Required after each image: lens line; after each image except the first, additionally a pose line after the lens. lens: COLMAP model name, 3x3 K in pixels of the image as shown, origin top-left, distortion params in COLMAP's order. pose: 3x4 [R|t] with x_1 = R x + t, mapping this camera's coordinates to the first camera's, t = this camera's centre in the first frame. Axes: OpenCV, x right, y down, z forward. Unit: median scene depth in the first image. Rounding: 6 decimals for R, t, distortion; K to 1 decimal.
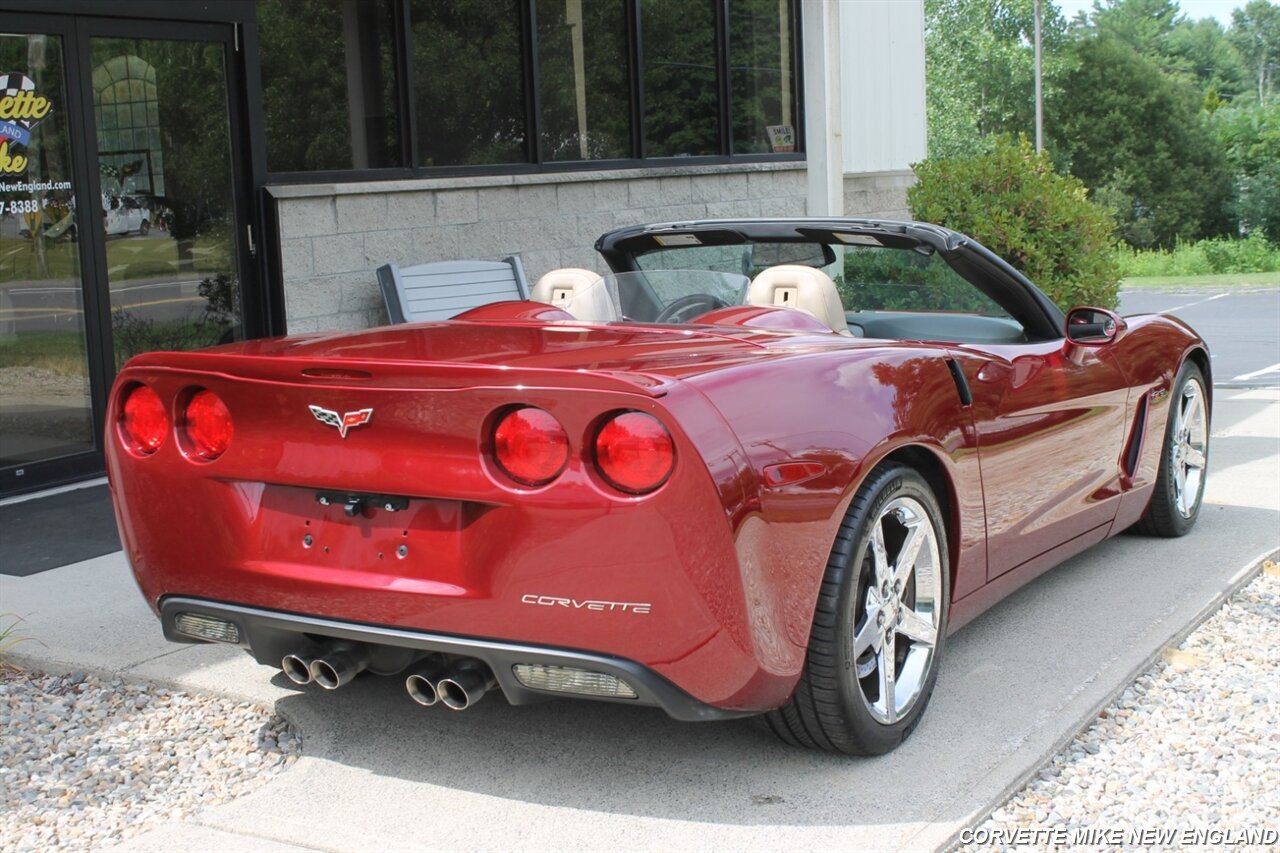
lens RADIAL K [[1832.6, 0, 640.0], [0, 1832.6, 426.5], [0, 0, 1]] dist [-0.061552, 0.156964]
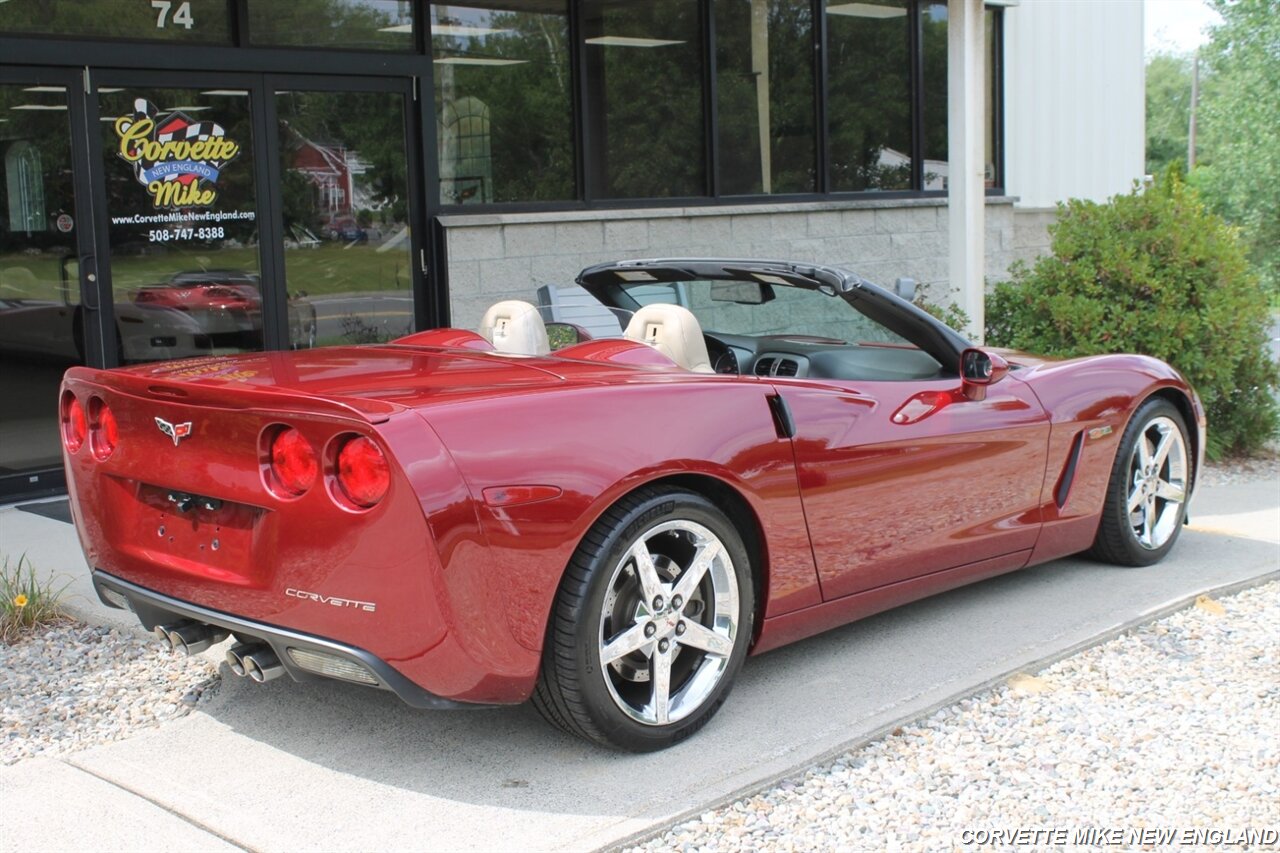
lens RADIAL K [[1638.5, 0, 640.0], [0, 1638.5, 426.5], [0, 0, 1]] dist [-0.091157, 0.142893]
pose [[0.974367, 0.040885, -0.221216, 0.180008], [-0.040184, 0.999163, 0.007672, -0.013056], [0.221344, 0.001414, 0.975195, 0.019536]]
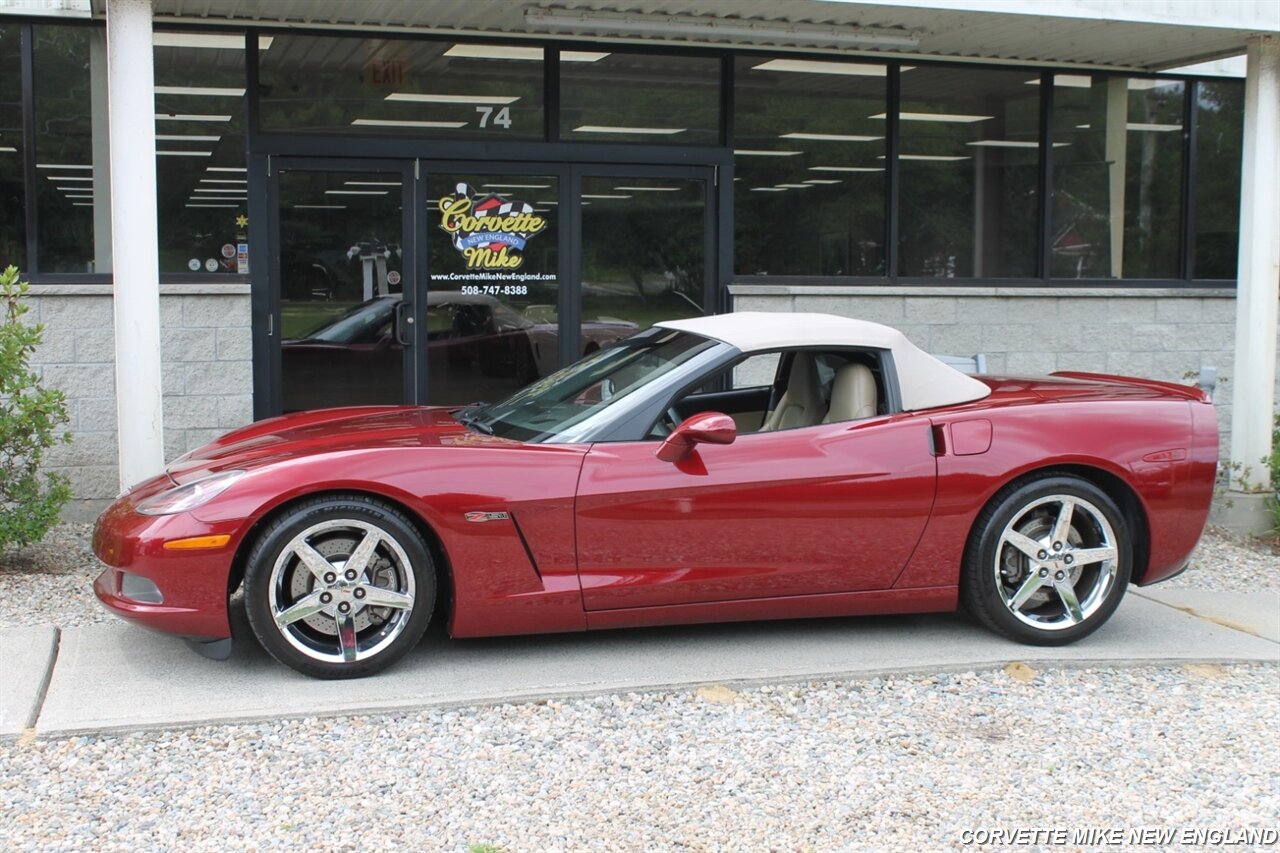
lens RADIAL K [[1607.0, 0, 640.0], [0, 1607.0, 426.5], [0, 0, 1]] dist [-0.086352, 0.103110]
pose [[0.750822, 0.106069, -0.651932, 0.611780], [-0.129870, 0.991462, 0.011740, -0.038948], [0.647611, 0.075852, 0.758187, 0.078873]]
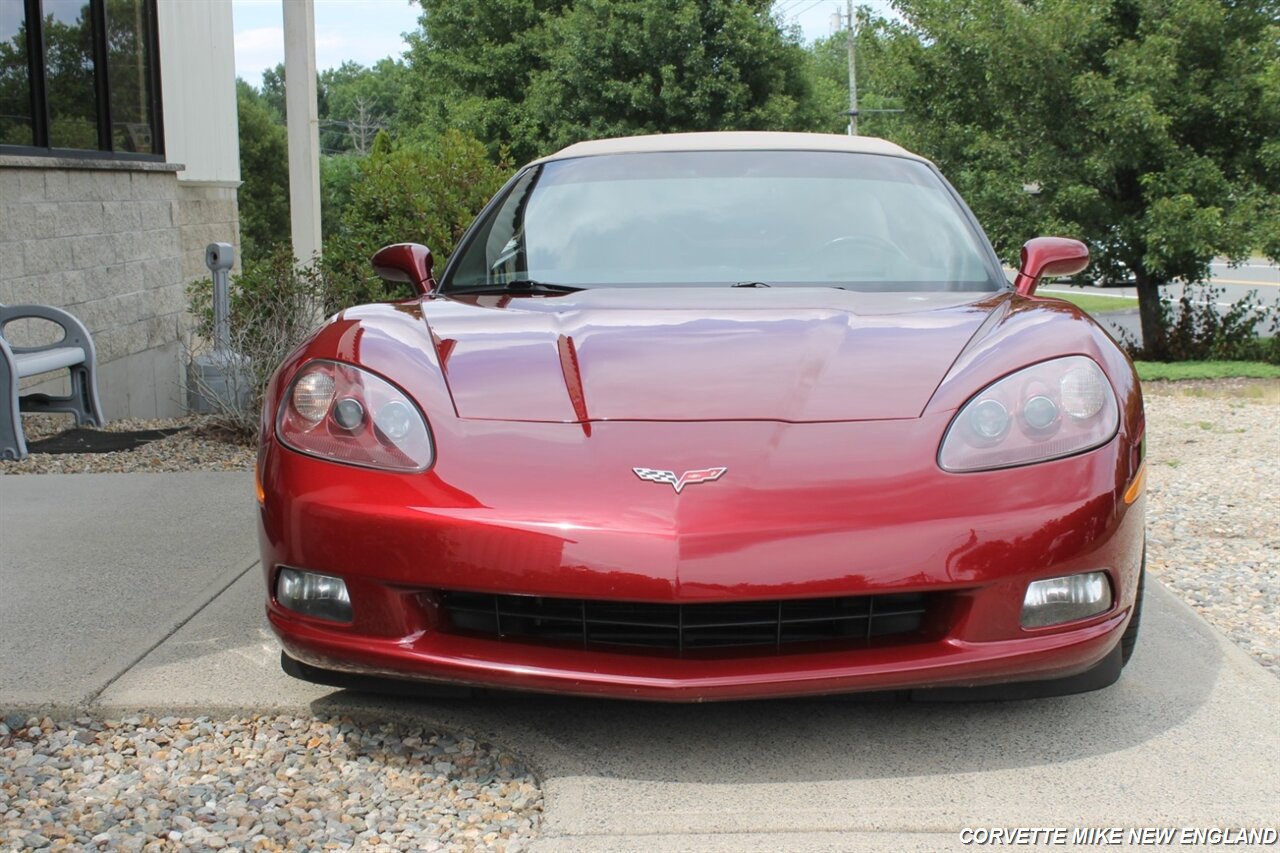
lens RADIAL K [[1829.4, 0, 637.9], [0, 1829.4, 424.2], [0, 0, 1]] dist [-0.069583, 0.196630]
pose [[0.866820, -0.040350, 0.496985, -0.301499], [0.056380, 0.998260, -0.017287, 0.029635], [-0.495423, 0.043005, 0.867587, 0.153383]]
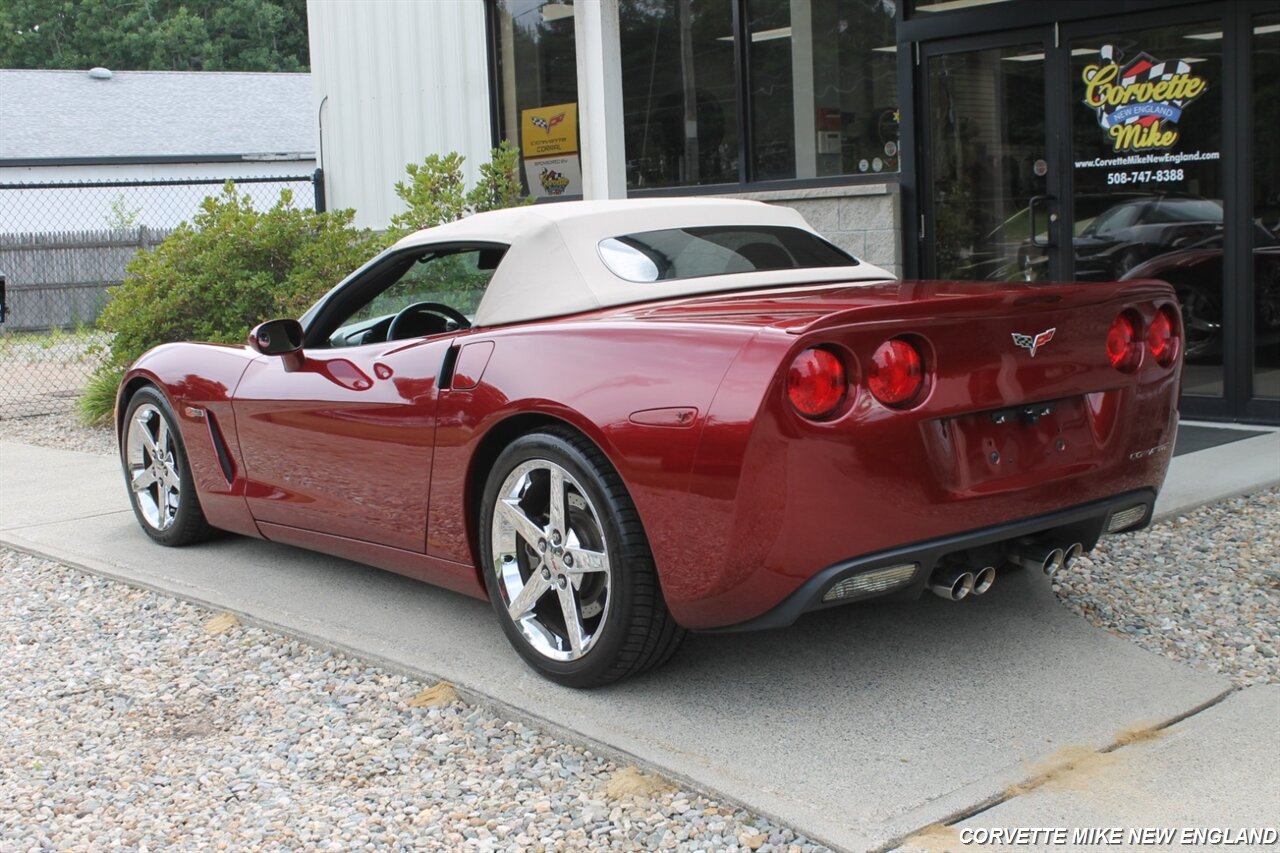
lens RADIAL K [[1604.4, 0, 642.4], [0, 1604.4, 422.7], [0, 0, 1]] dist [-0.093540, 0.137150]
pose [[-0.268594, 0.170322, -0.948076, 0.744909], [-0.083085, 0.976479, 0.198963, -0.141241], [0.959664, 0.132211, -0.248125, 0.957100]]
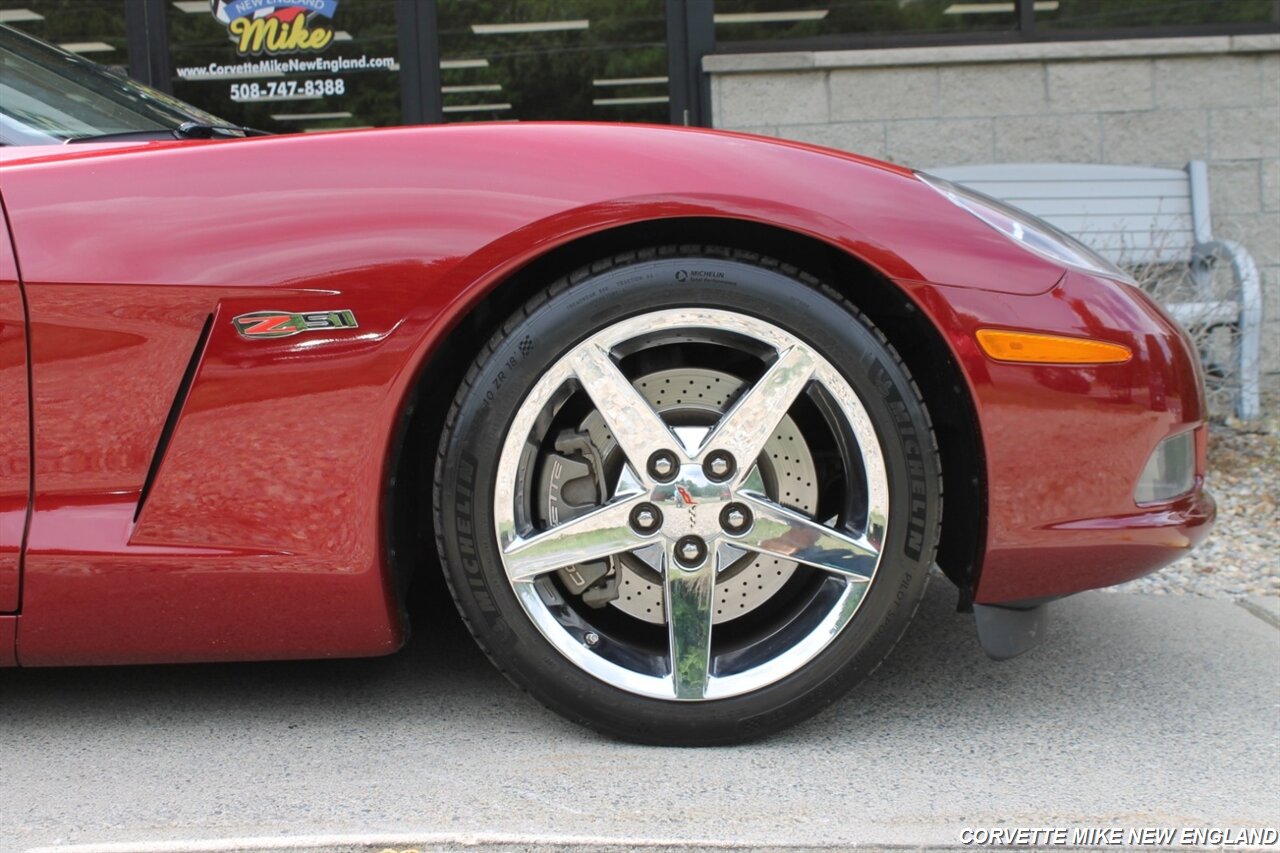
lens RADIAL K [[1829.4, 0, 637.9], [0, 1829.4, 424.2], [0, 0, 1]] dist [-0.069583, 0.196630]
pose [[0.546303, 0.093224, -0.832383, 0.488505], [-0.097237, 0.994126, 0.047520, -0.016662], [0.831924, 0.054978, 0.552159, 0.657658]]
